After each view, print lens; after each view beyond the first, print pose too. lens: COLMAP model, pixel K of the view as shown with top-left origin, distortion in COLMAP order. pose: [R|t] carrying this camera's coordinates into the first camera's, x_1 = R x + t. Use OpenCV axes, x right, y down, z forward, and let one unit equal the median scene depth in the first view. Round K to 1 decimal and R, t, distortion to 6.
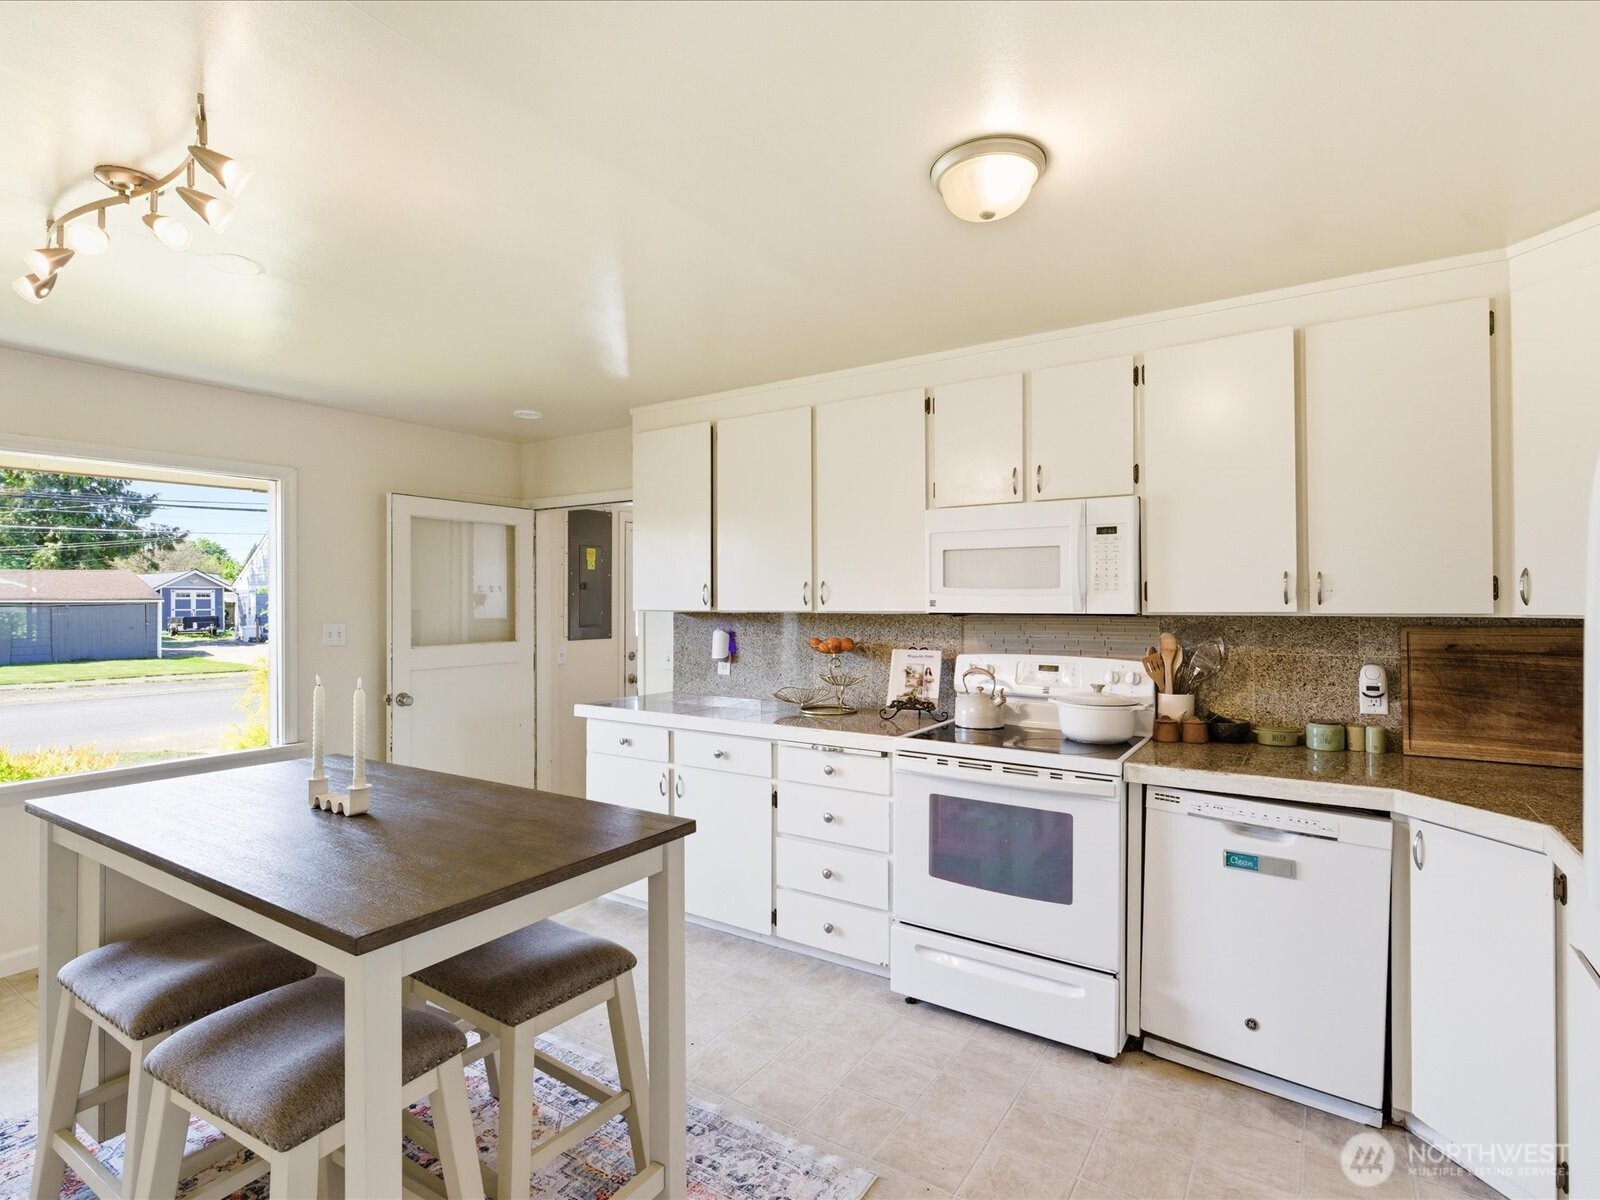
lens RADIAL K [[810.5, 0, 794.1], [0, 810.5, 596.0], [0, 0, 1]] dist [-0.000363, -0.000132]
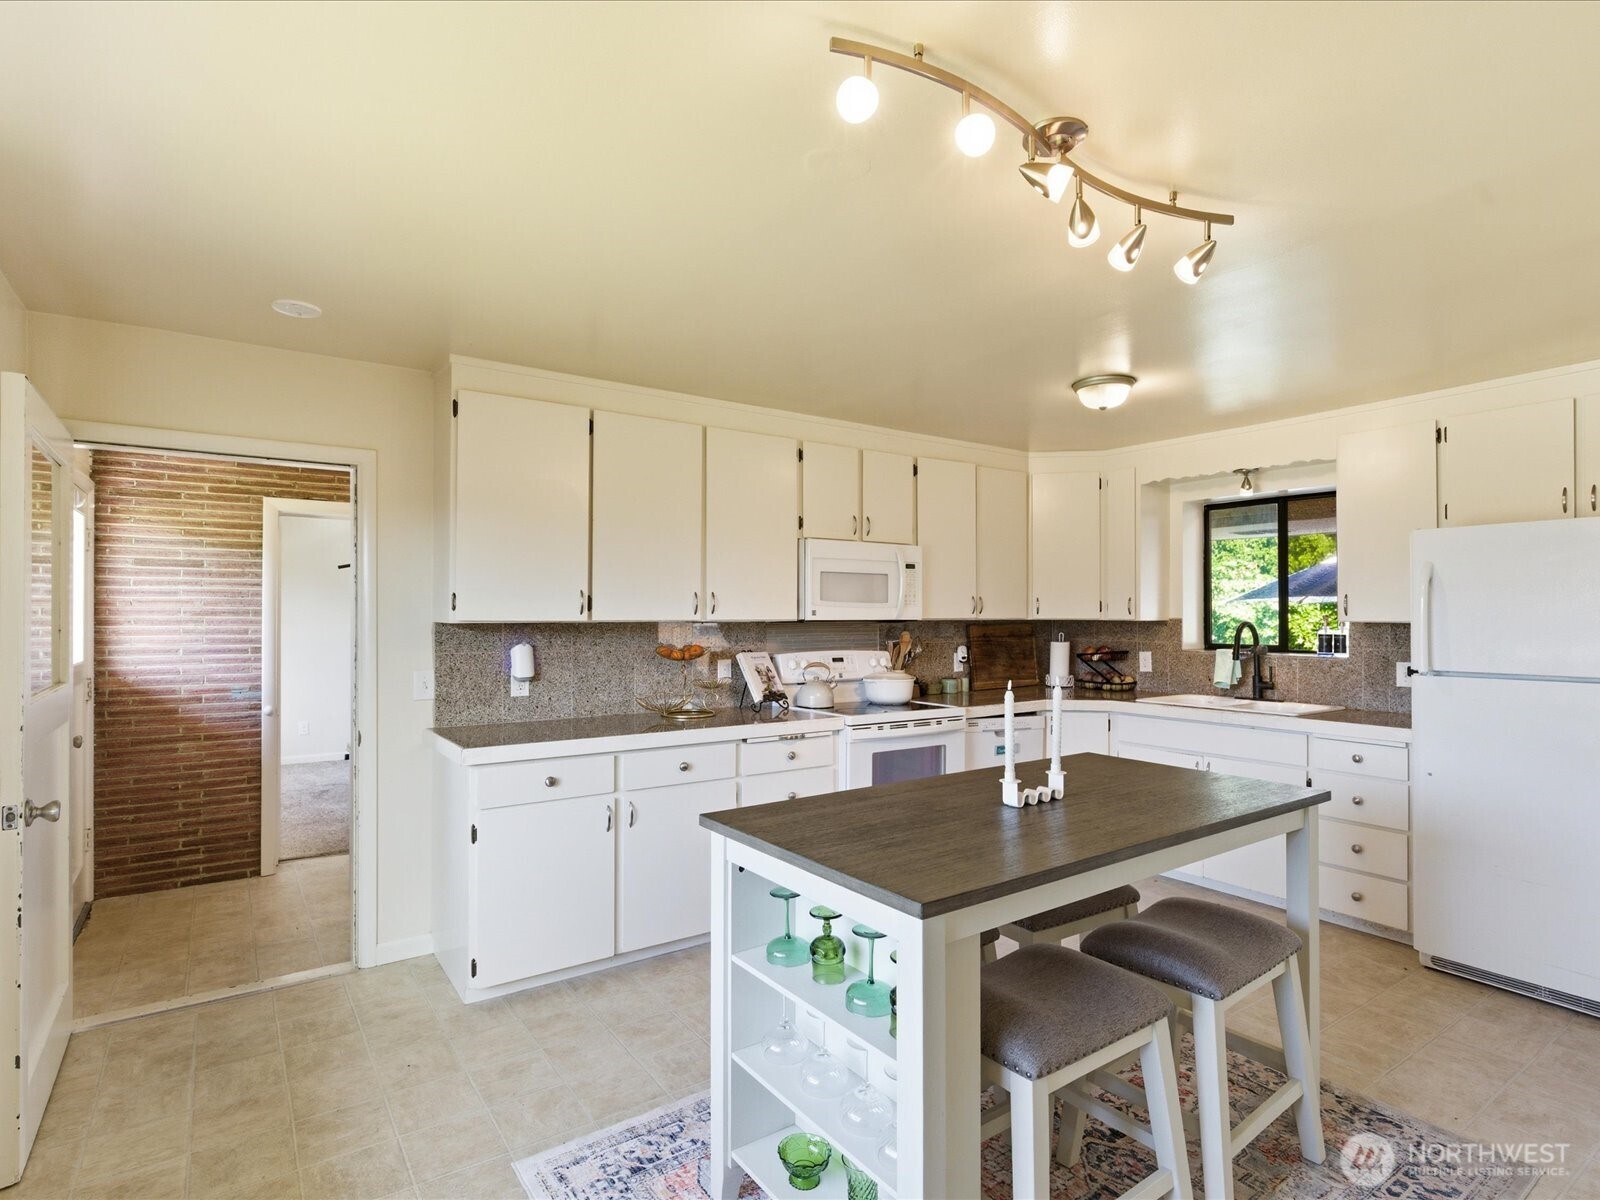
lens RADIAL K [[821.8, 0, 792.7], [0, 821.8, 608.6], [0, 0, 1]] dist [-0.004029, -0.000216]
pose [[0.366760, 0.008762, 0.930274, -1.148681], [-0.008307, 0.999947, -0.006143, 0.011954], [-0.930279, -0.005475, 0.366813, 0.616868]]
